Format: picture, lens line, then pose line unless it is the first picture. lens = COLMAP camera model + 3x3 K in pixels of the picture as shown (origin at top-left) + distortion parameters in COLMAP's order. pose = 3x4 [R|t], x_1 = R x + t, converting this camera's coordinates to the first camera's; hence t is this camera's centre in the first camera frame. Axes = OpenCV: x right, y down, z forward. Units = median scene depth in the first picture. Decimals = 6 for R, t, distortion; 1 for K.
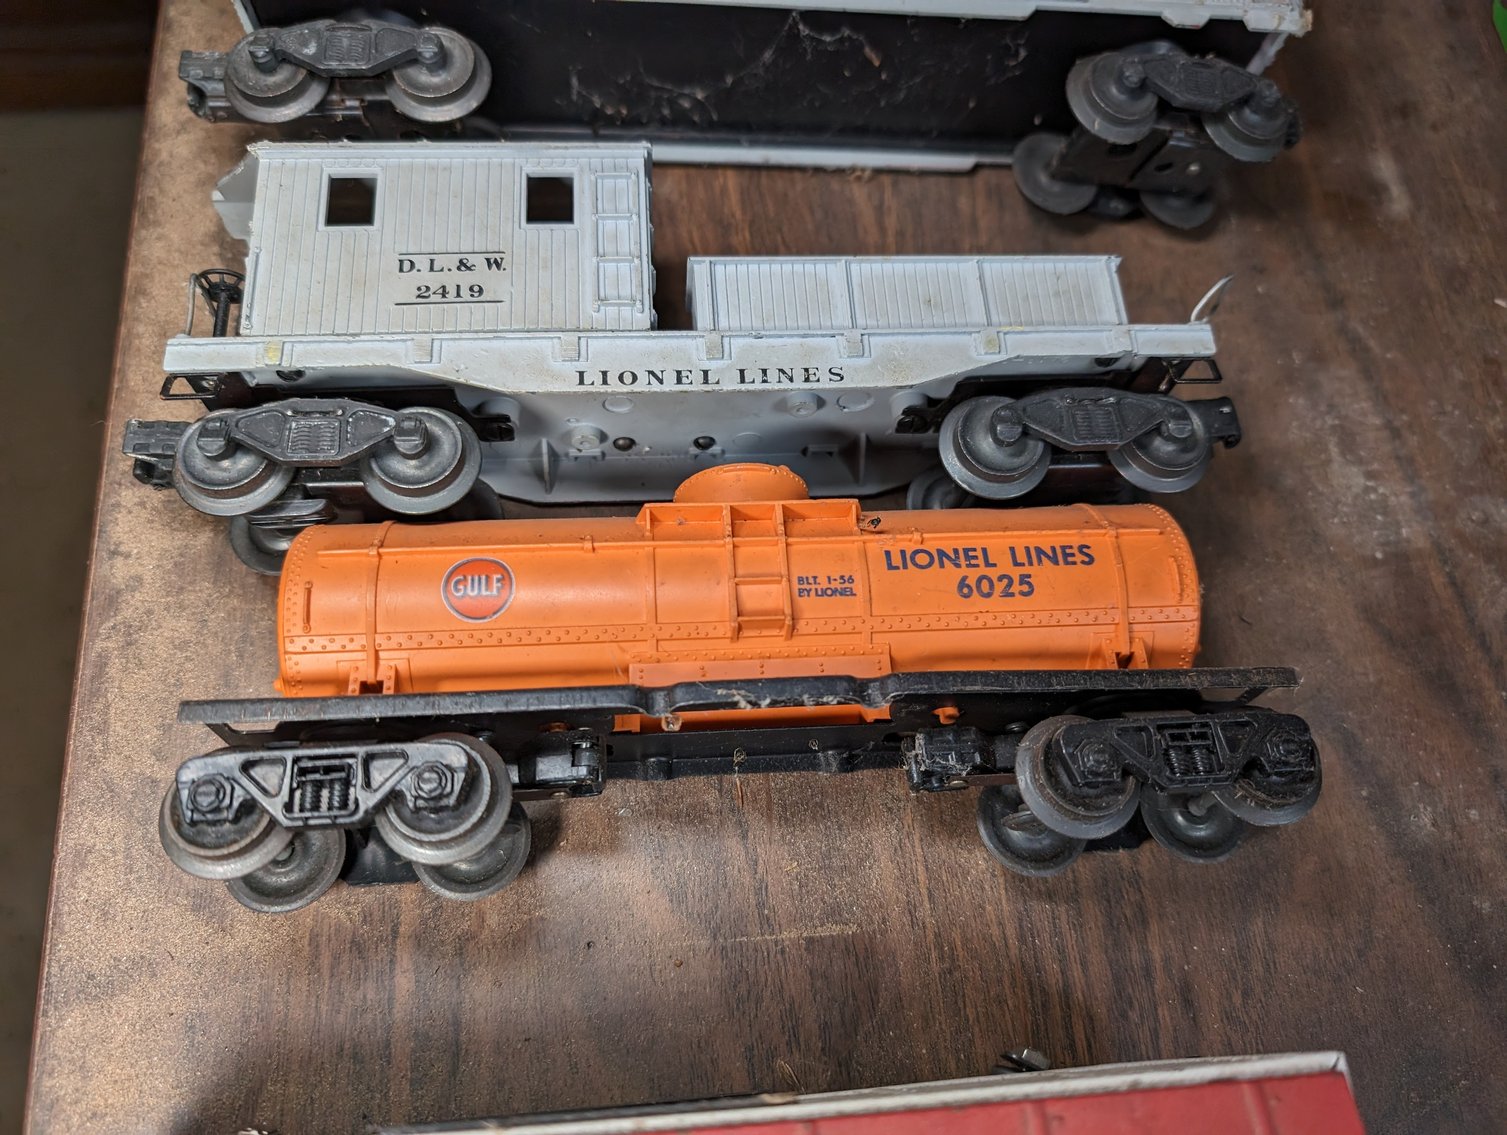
lens RADIAL K [[1089.6, 0, 753.5], [0, 1089.6, 567.5], [0, 0, 1]] dist [-0.033537, 0.002567]
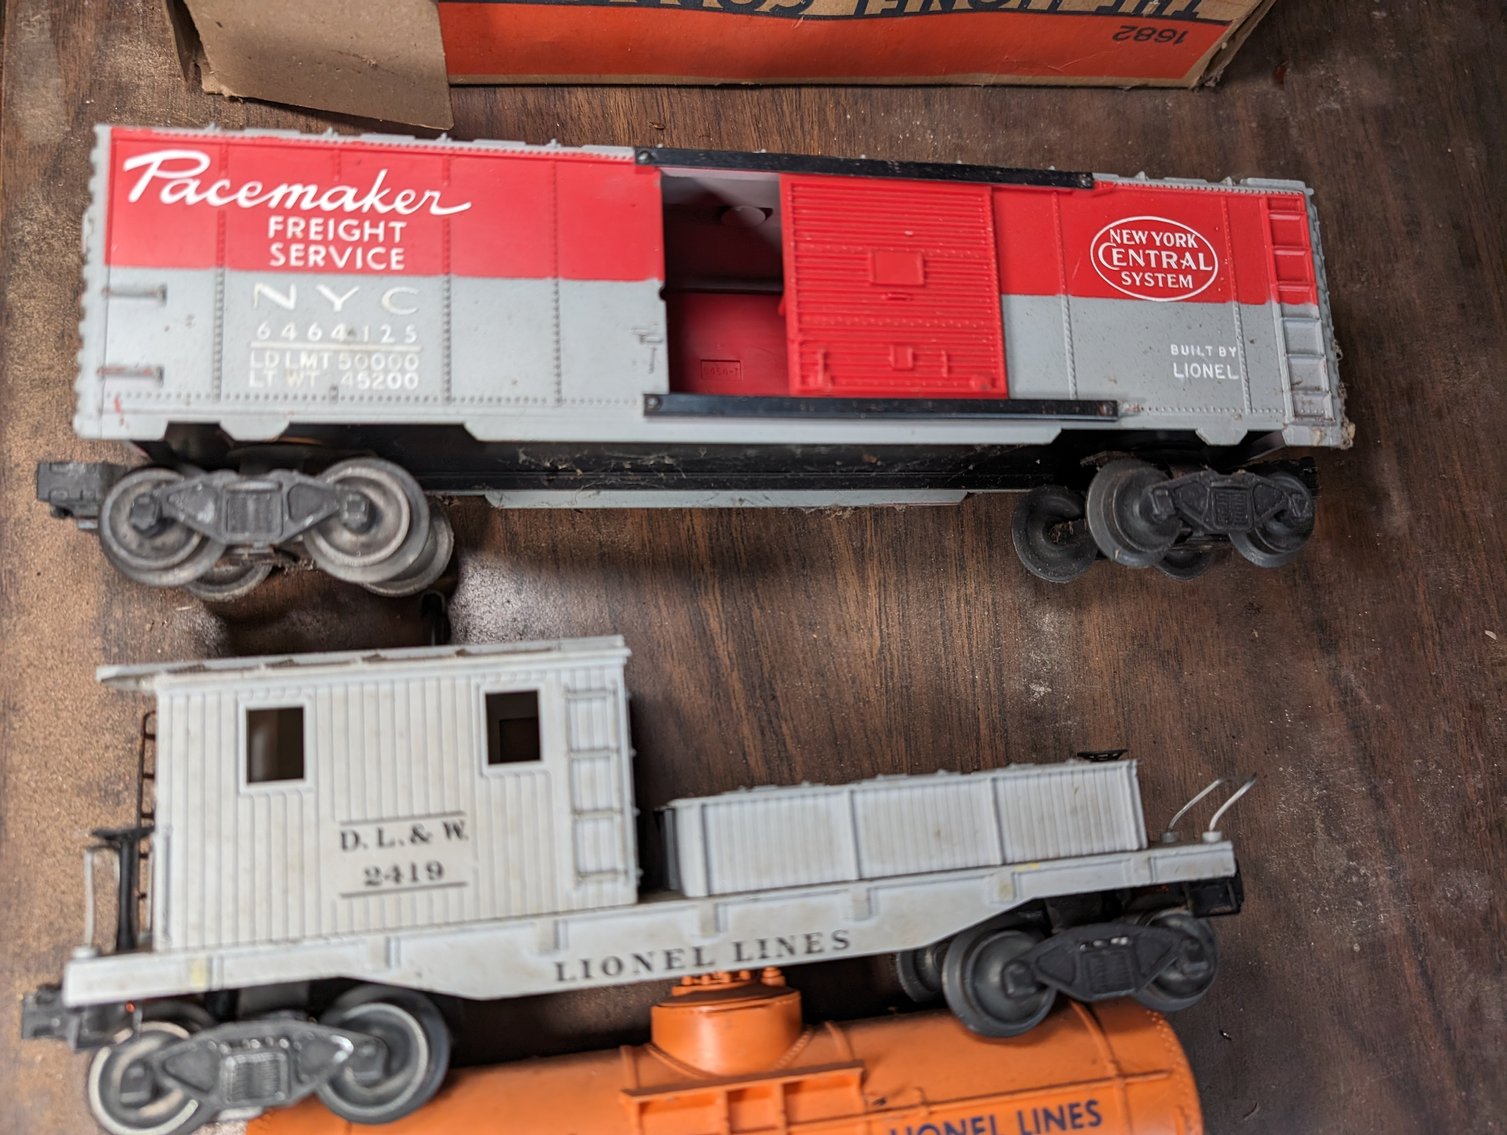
lens RADIAL K [[1093.4, 0, 750.1], [0, 1093.4, 570.0], [0, 0, 1]] dist [-0.025208, 0.000346]
pose [[0.995621, -0.002078, 0.093456, -0.080707], [-0.011466, 0.989489, 0.144152, -0.589061], [-0.092773, -0.144593, 0.985133, 0.144612]]
